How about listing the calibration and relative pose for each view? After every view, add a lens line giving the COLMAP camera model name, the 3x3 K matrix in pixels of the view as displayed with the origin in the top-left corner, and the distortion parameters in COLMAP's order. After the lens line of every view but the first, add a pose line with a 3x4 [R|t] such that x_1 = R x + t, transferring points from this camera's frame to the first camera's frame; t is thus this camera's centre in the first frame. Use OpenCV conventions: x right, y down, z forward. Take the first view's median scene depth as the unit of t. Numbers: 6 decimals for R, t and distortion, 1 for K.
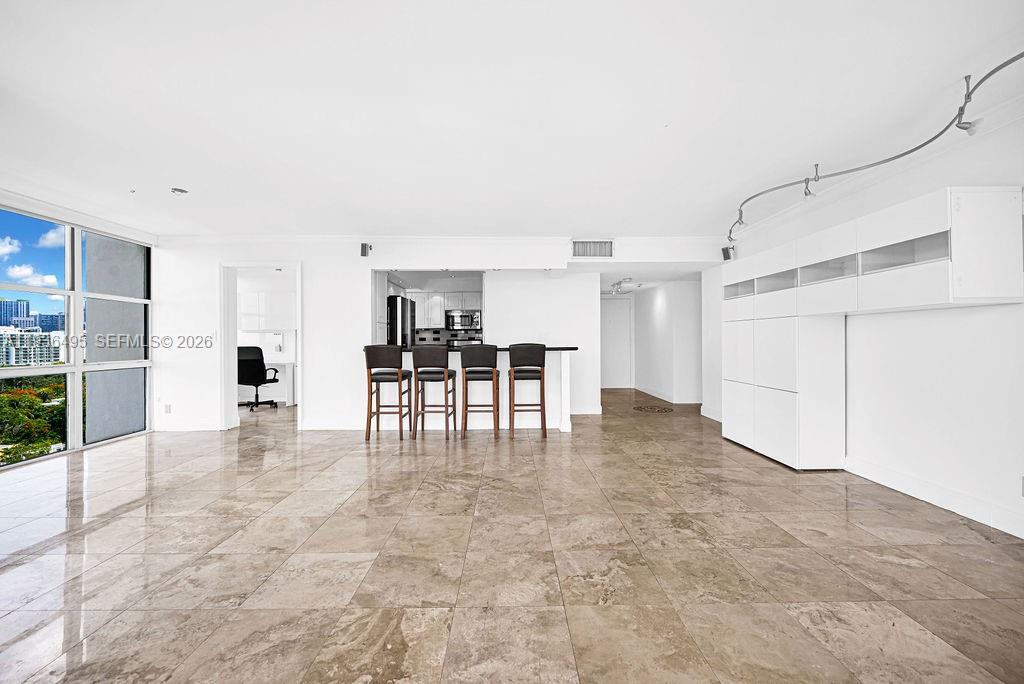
lens RADIAL K [[408.8, 0, 514.4], [0, 408.8, 339.9], [0, 0, 1]] dist [-0.003864, 0.000671]
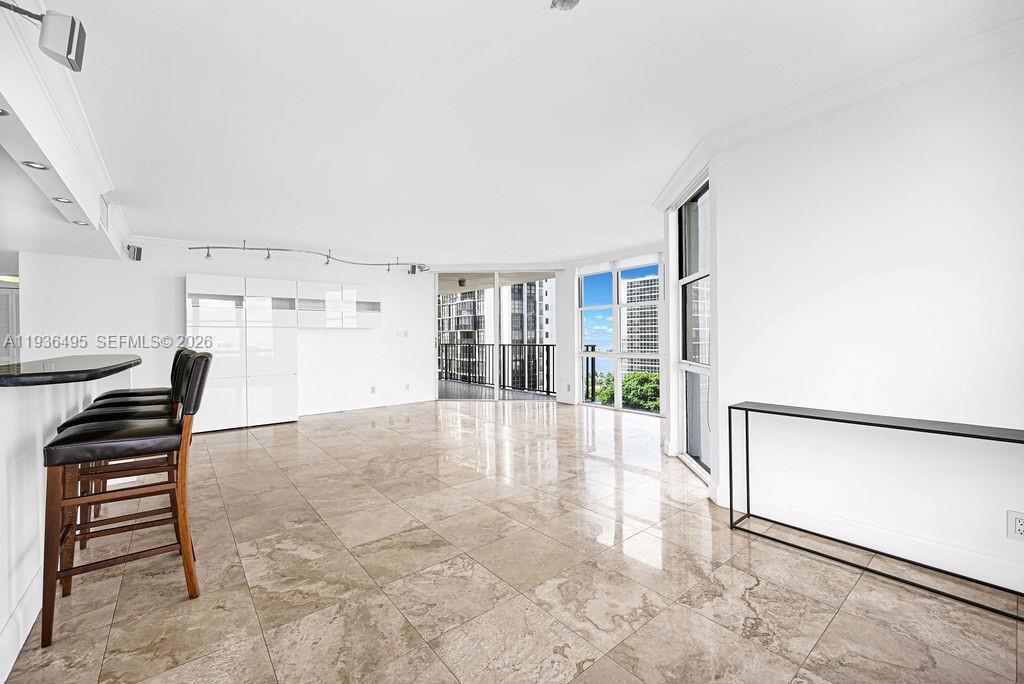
lens RADIAL K [[408.8, 0, 514.0], [0, 408.8, 338.7], [0, 0, 1]] dist [-0.003864, 0.000671]
pose [[-0.618641, 0.008736, 0.785625, -1.118612], [0.009572, 0.999948, -0.003582, 0.004218], [-0.785615, 0.005304, -0.618693, 1.307100]]
